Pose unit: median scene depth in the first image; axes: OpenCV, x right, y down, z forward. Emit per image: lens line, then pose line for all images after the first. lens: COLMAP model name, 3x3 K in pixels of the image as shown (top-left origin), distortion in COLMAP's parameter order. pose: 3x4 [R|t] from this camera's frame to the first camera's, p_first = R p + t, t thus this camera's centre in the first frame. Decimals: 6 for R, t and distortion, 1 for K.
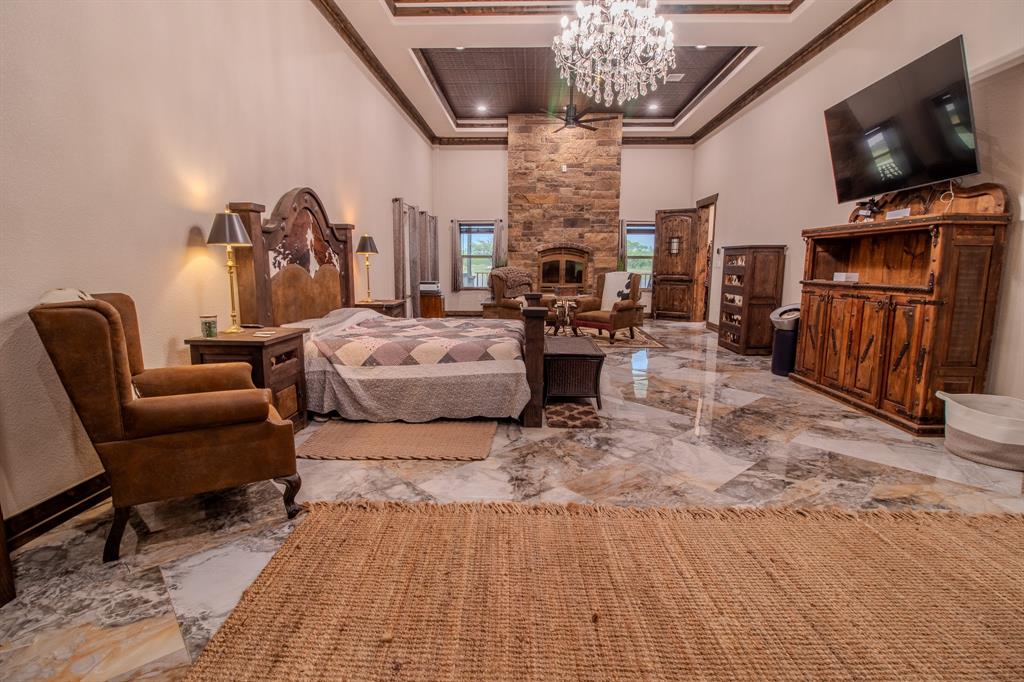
lens RADIAL K [[475.9, 0, 516.3], [0, 475.9, 333.0], [0, 0, 1]] dist [-0.014657, -0.001702]
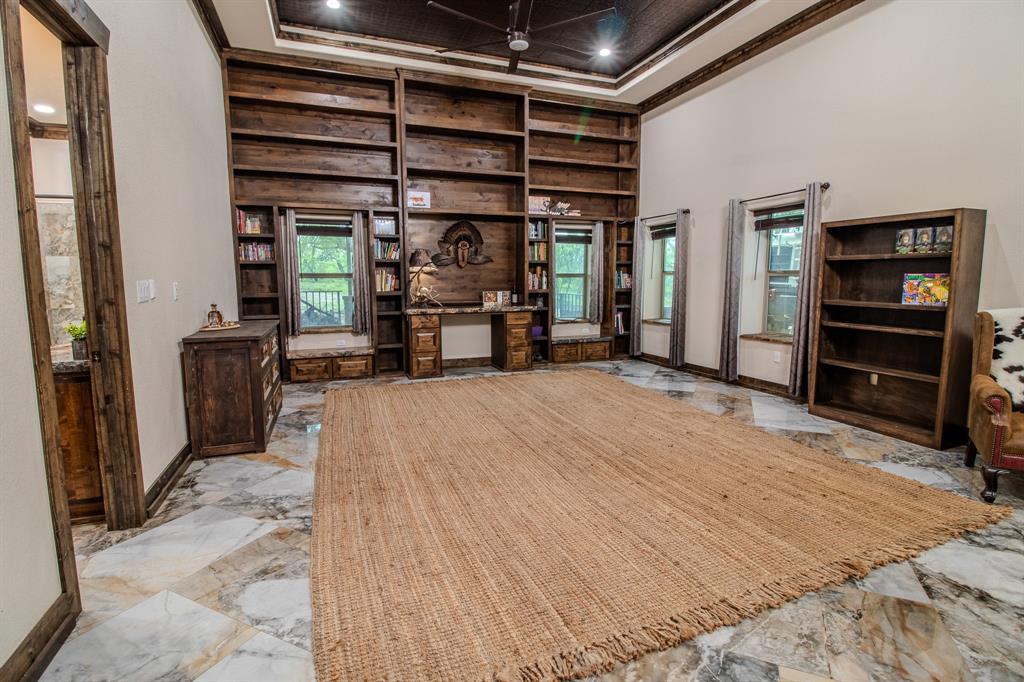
lens RADIAL K [[475.9, 0, 516.3], [0, 475.9, 333.0], [0, 0, 1]] dist [-0.014657, -0.001702]
pose [[-0.917245, 0.043842, -0.395904, 1.356311], [-0.058983, 0.968017, 0.243851, -0.310610], [0.393933, 0.247023, -0.885323, 1.850028]]
